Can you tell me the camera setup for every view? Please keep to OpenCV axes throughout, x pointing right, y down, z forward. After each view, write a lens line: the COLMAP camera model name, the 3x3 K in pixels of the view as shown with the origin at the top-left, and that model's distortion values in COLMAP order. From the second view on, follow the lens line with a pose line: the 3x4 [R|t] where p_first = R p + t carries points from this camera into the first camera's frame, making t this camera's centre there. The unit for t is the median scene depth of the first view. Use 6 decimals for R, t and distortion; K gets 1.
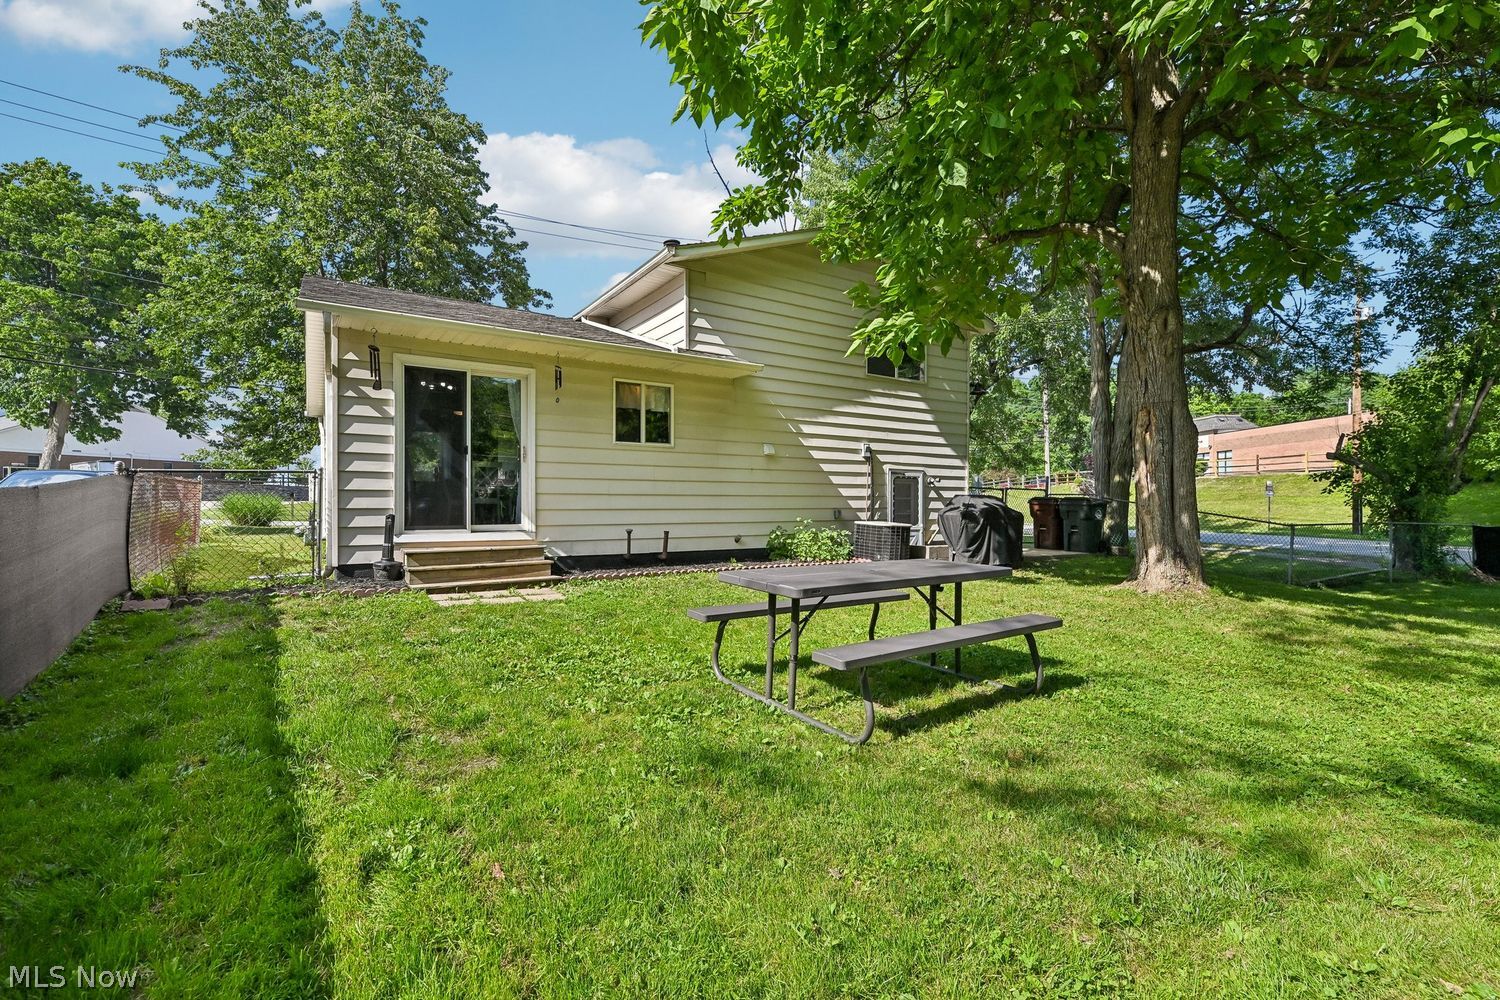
lens RADIAL K [[681.8, 0, 775.7], [0, 681.8, 513.6], [0, 0, 1]] dist [0.001041, -0.001818]
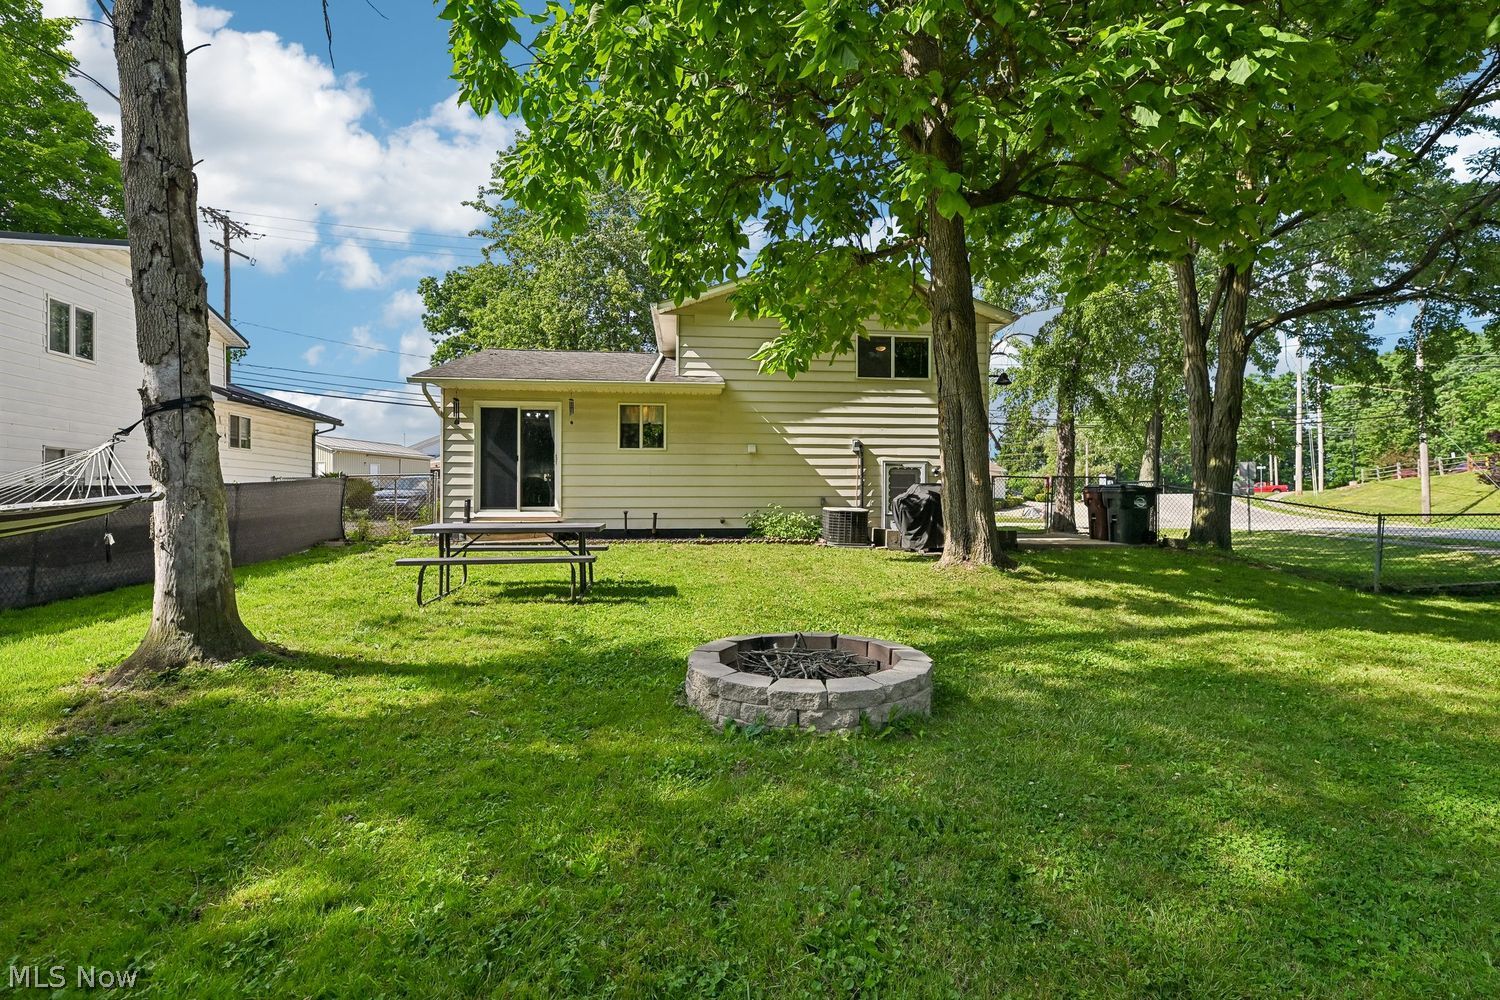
lens RADIAL K [[681.8, 0, 746.2], [0, 681.8, 500.6], [0, 0, 1]] dist [0.001041, -0.001818]
pose [[0.878853, -0.002137, -0.477088, 0.606461], [-0.004312, 0.999914, -0.012423, 0.016048], [0.477073, 0.012975, 0.878768, -0.090786]]
